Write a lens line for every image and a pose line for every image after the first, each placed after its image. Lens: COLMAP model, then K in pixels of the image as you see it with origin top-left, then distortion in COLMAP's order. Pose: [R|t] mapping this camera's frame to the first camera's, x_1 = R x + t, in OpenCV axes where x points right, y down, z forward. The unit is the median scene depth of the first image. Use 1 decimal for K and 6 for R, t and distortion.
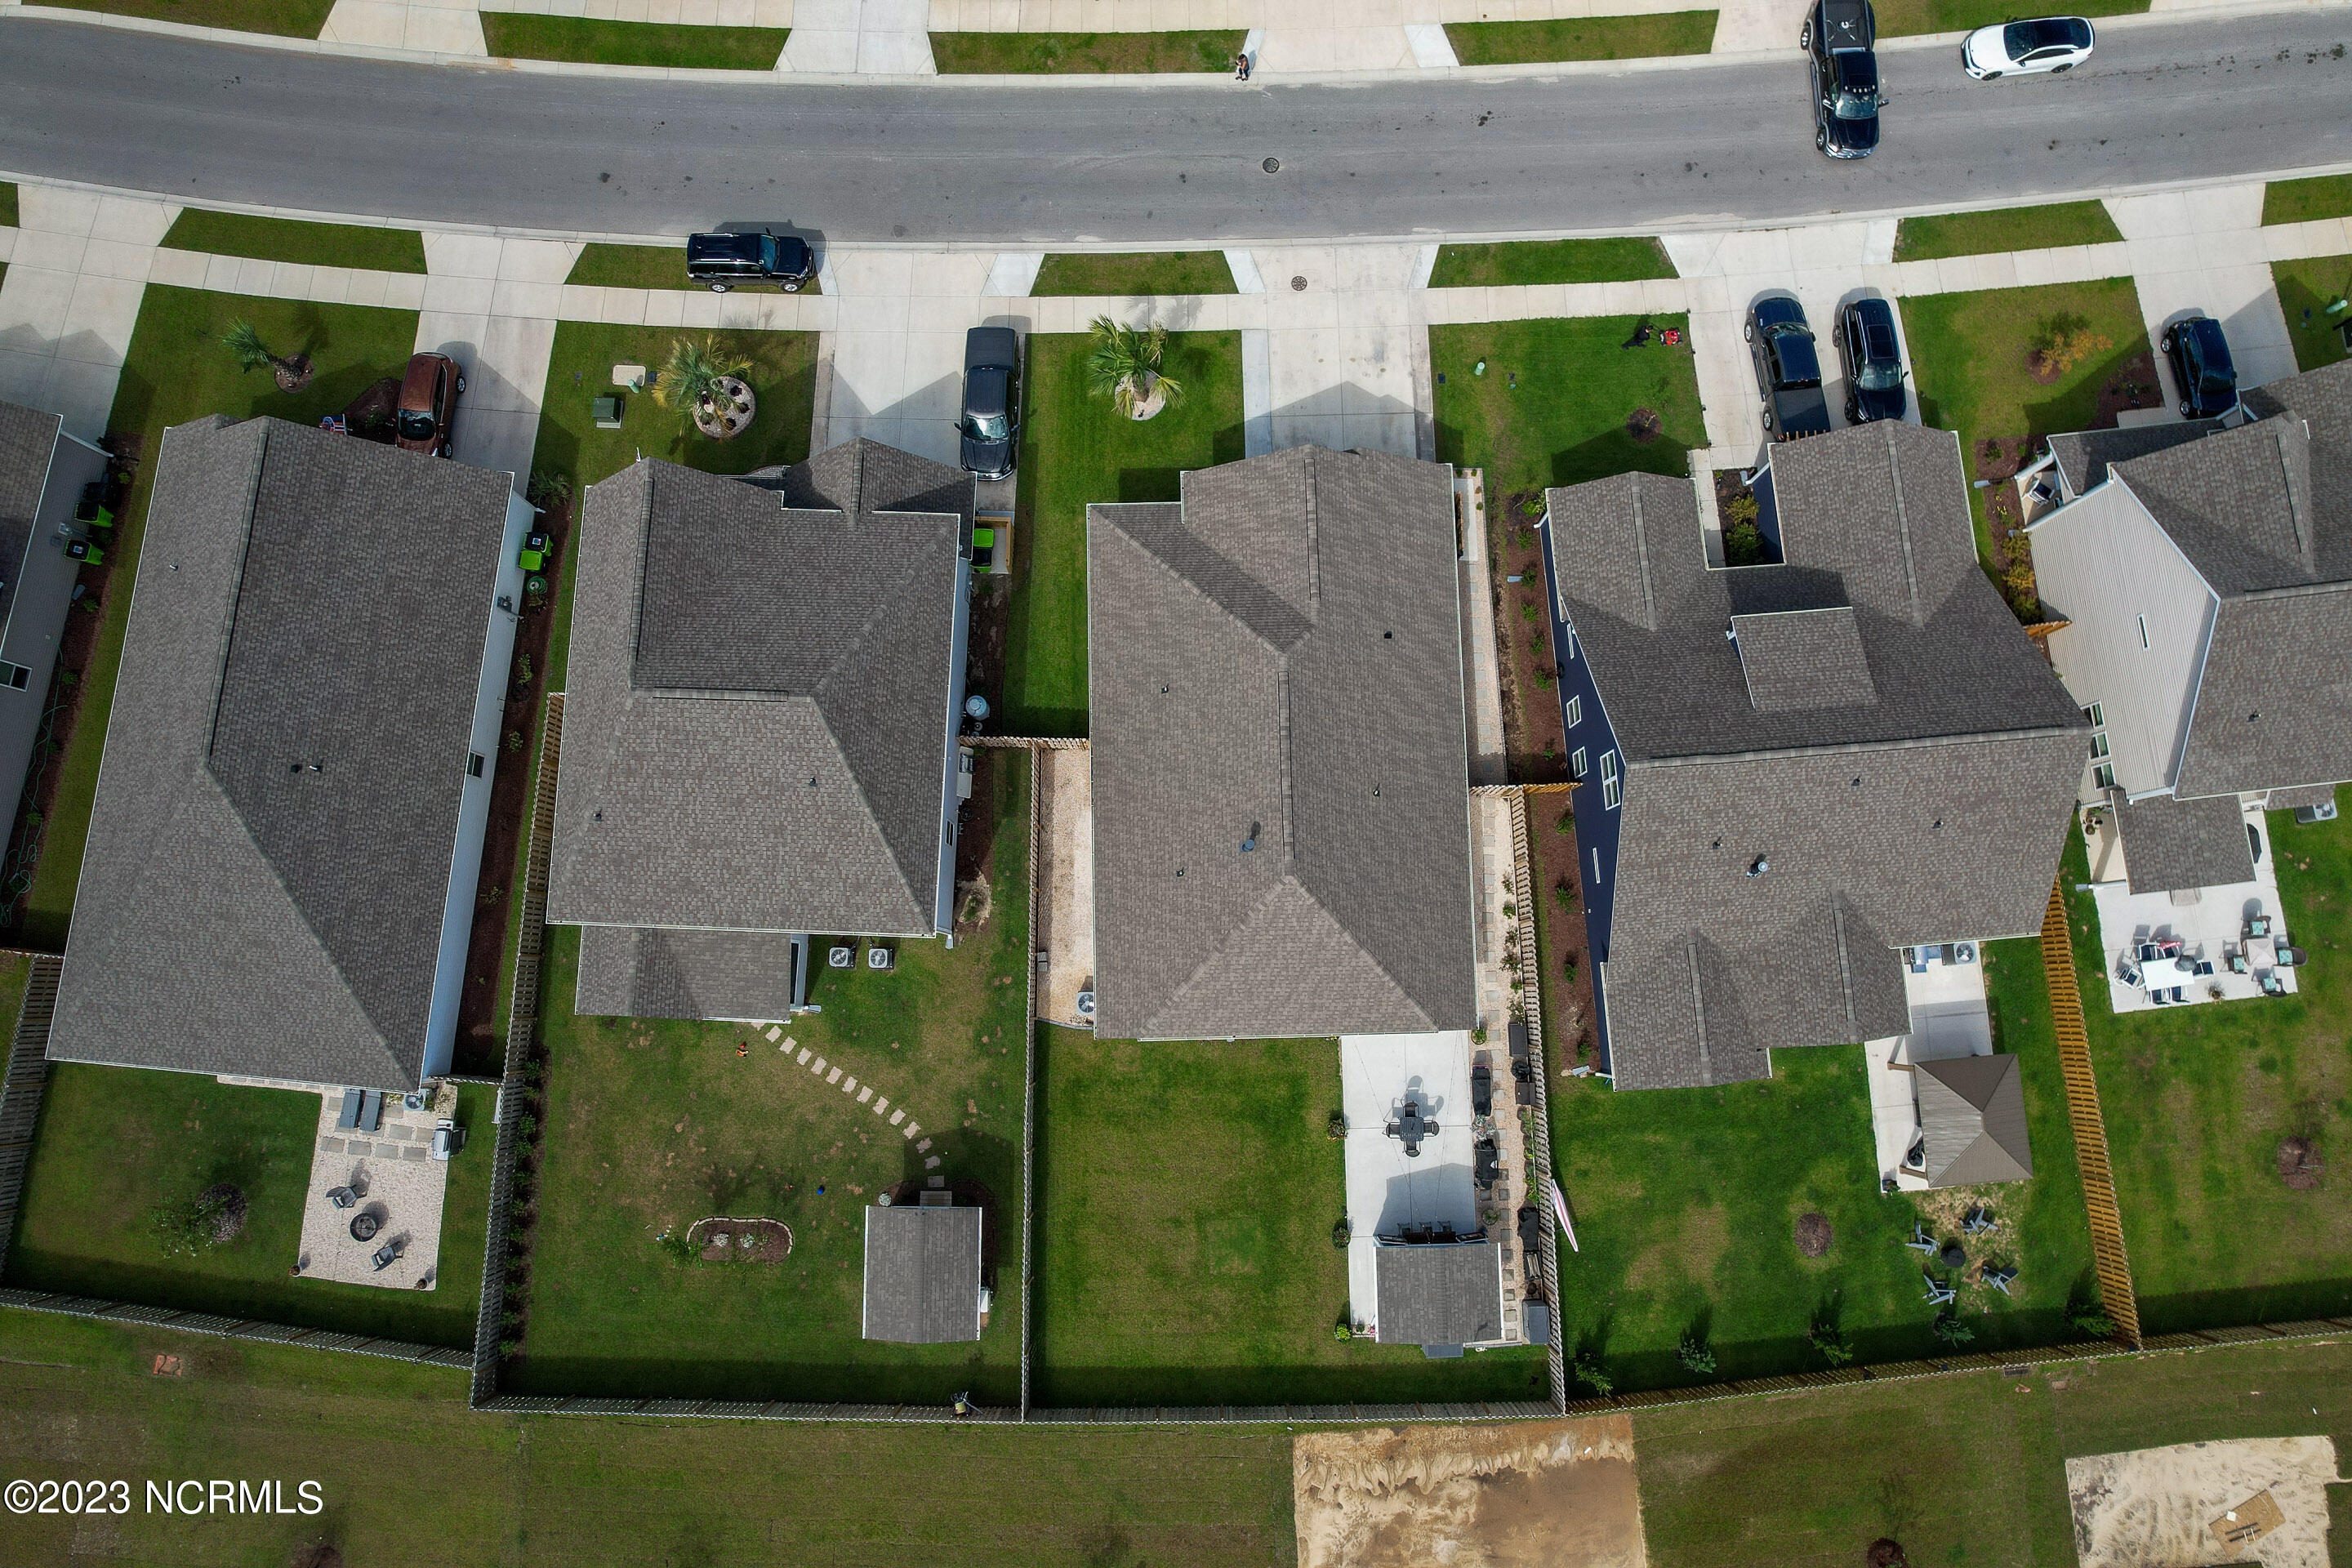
lens RADIAL K [[1529.1, 0, 1188.6], [0, 1529.1, 794.5], [0, 0, 1]] dist [-0.095077, 0.085582]
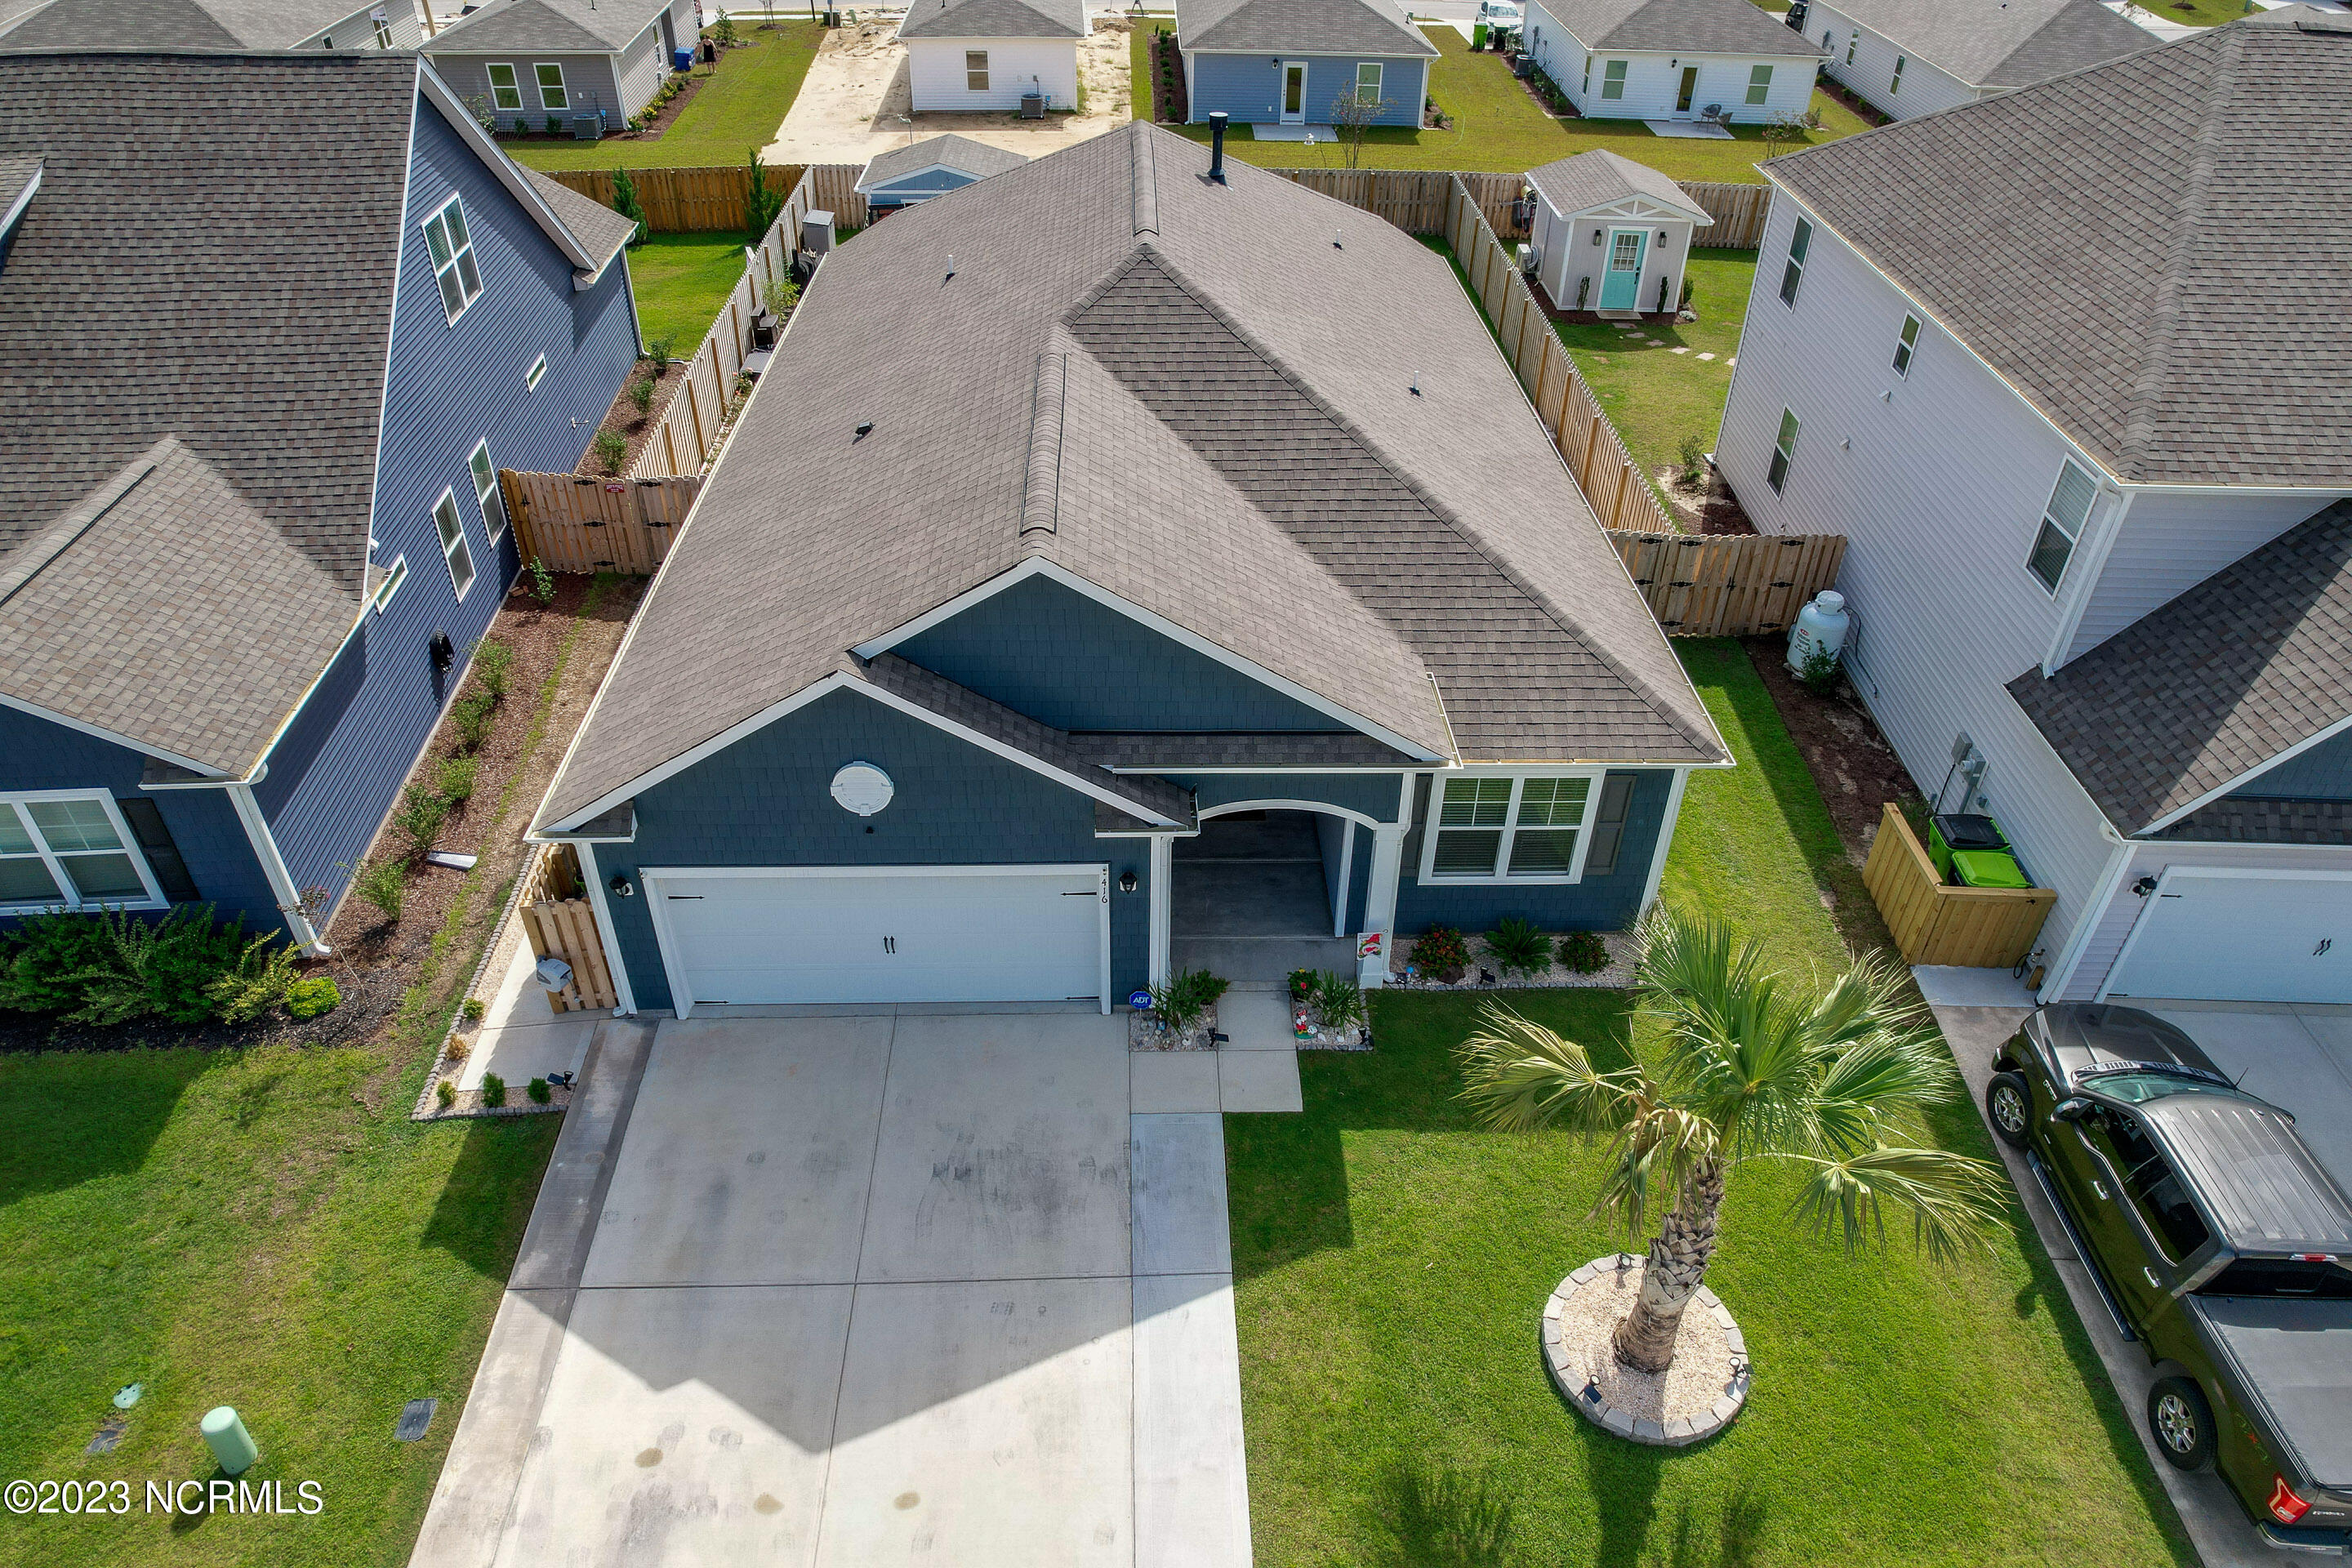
lens RADIAL K [[1529.1, 0, 1188.6], [0, 1529.1, 794.5], [0, 0, 1]] dist [-0.095077, 0.085582]
pose [[-0.999657, -0.005569, -0.025595, 0.054750], [-0.019700, -0.484189, 0.874742, -0.462738], [-0.017264, 0.874946, 0.483913, 0.848083]]
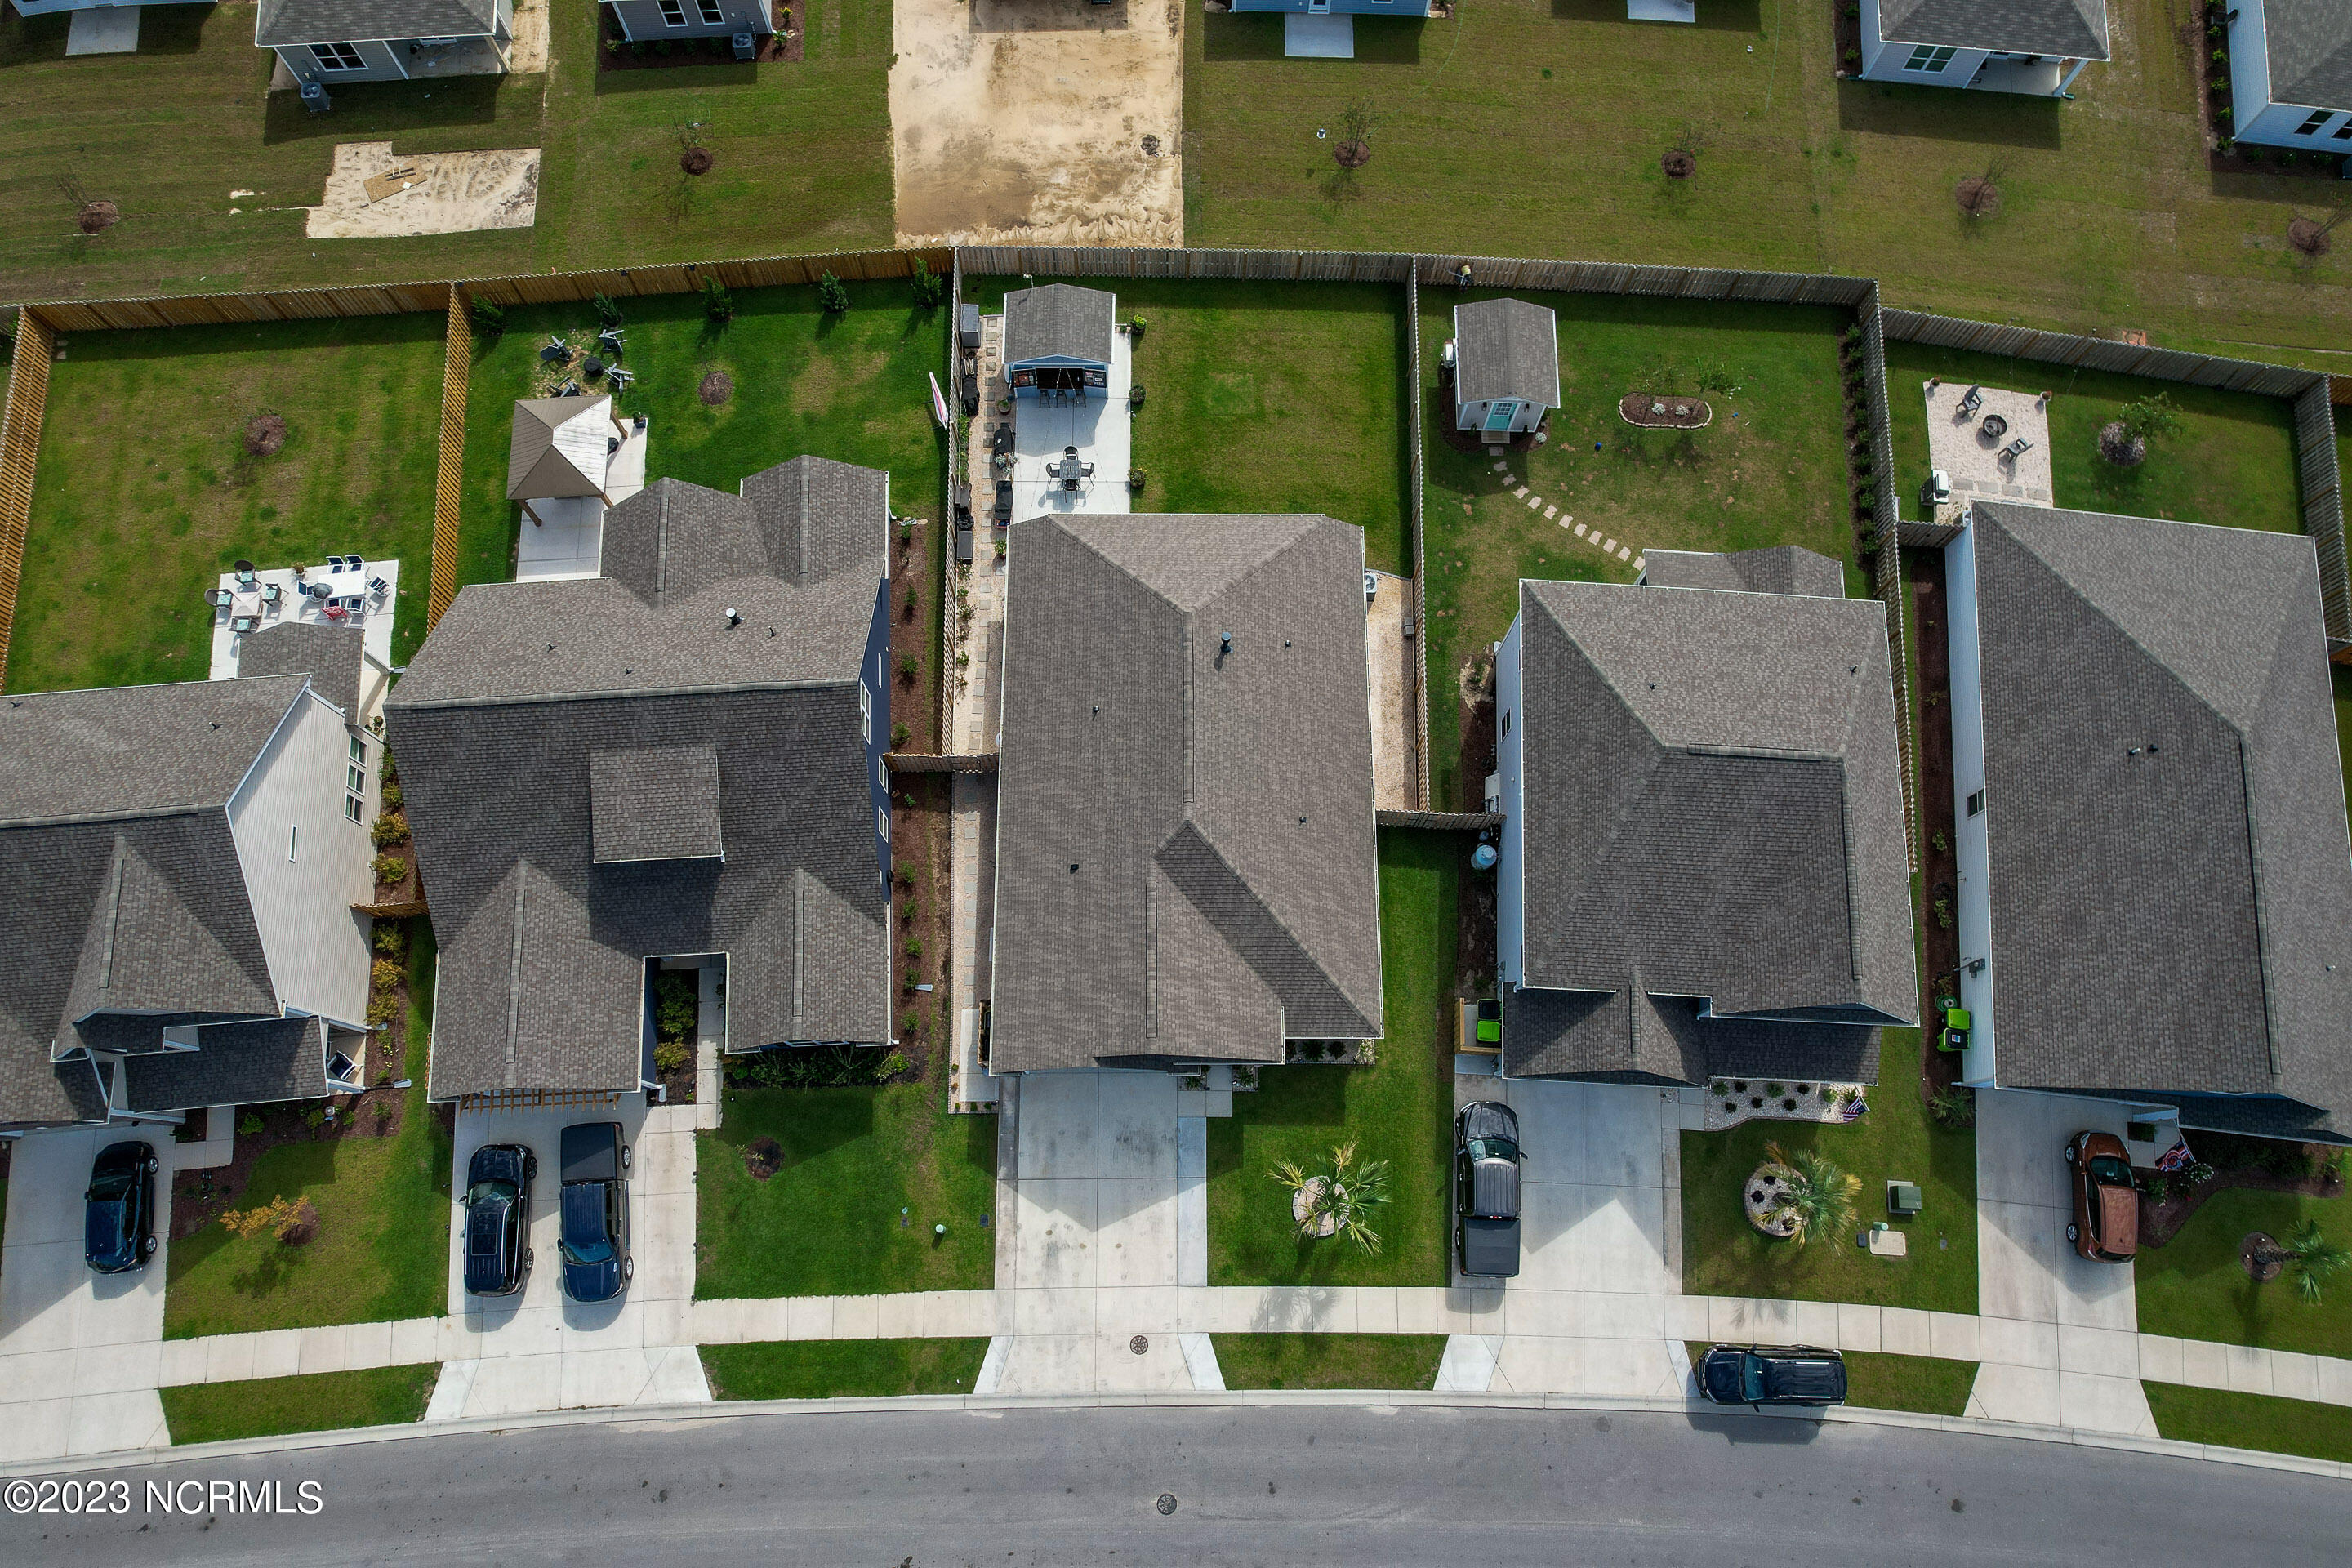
lens RADIAL K [[1529.1, 0, 1188.6], [0, 1529.1, 794.5], [0, 0, 1]] dist [-0.095077, 0.085582]
pose [[-0.999676, -0.023292, -0.010218, 0.065727], [0.017049, -0.911751, 0.410389, -0.436000], [-0.018875, 0.410082, 0.911853, 0.086664]]
